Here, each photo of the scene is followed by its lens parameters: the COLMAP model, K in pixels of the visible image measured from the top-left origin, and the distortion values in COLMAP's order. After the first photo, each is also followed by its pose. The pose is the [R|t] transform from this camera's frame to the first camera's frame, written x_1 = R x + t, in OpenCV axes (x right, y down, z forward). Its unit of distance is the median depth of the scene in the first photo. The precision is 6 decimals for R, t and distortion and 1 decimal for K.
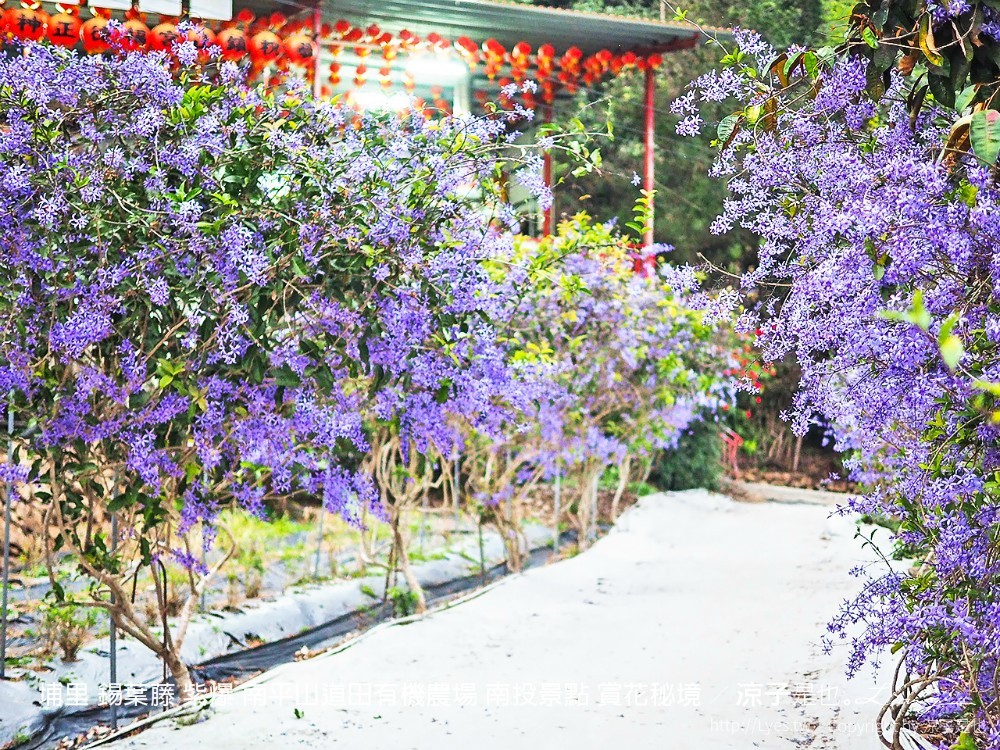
lens RADIAL K [[1503.3, 0, 500.0], [0, 1503.3, 375.0], [0, 0, 1]] dist [0.001573, 0.042482]
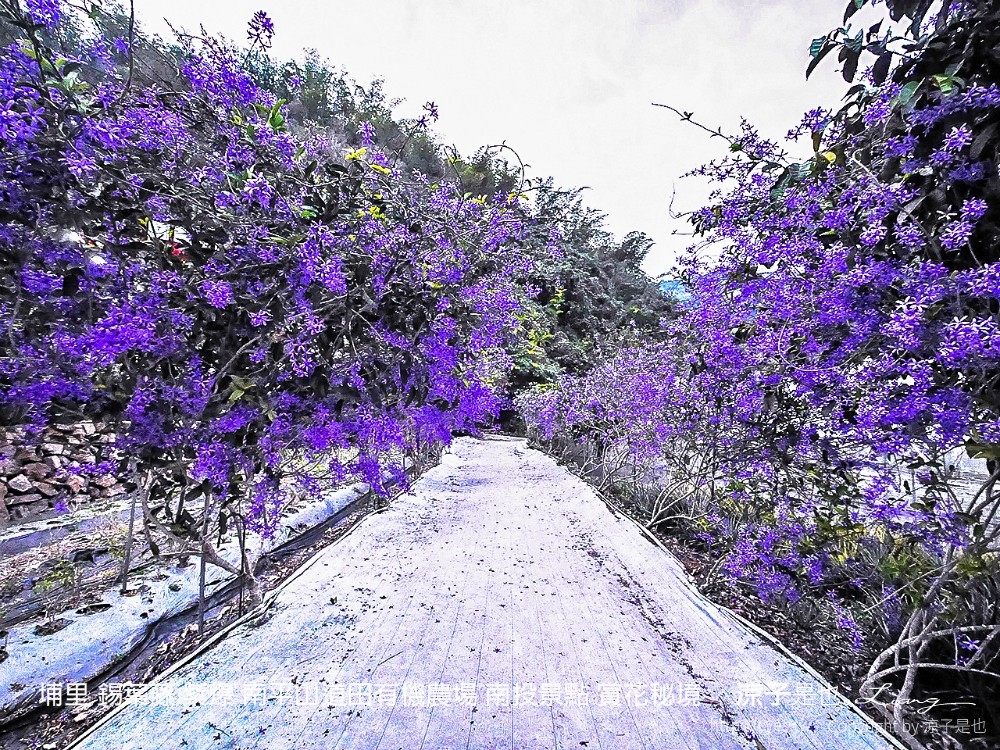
lens RADIAL K [[450.7, 0, 505.8], [0, 450.7, 367.3], [0, 0, 1]] dist [0.000758, 0.000238]
pose [[0.966318, 0.028064, 0.255818, -0.062611], [-0.011215, 0.997684, -0.067087, 0.002048], [-0.257108, 0.061958, 0.964395, 0.340201]]
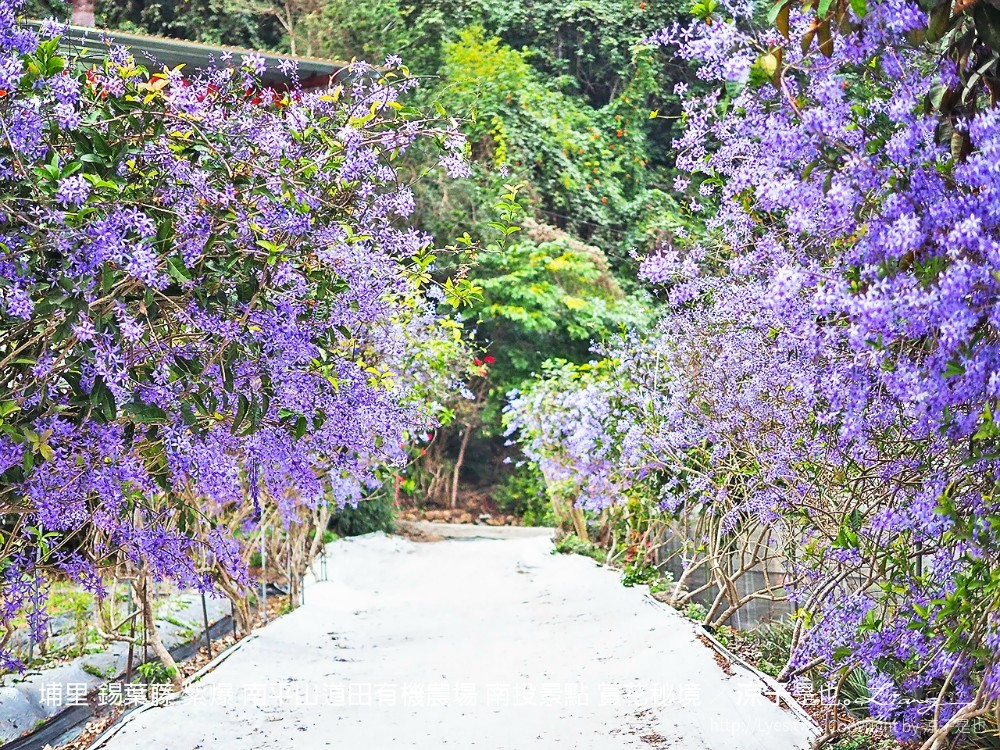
lens RADIAL K [[1503.3, 0, 500.0], [0, 1503.3, 375.0], [0, 0, 1]] dist [0.001573, 0.042482]
pose [[0.965722, -0.046037, 0.255464, -0.091839], [0.053919, 0.998258, -0.023932, 0.006019], [-0.253917, 0.036886, 0.966522, 0.103502]]
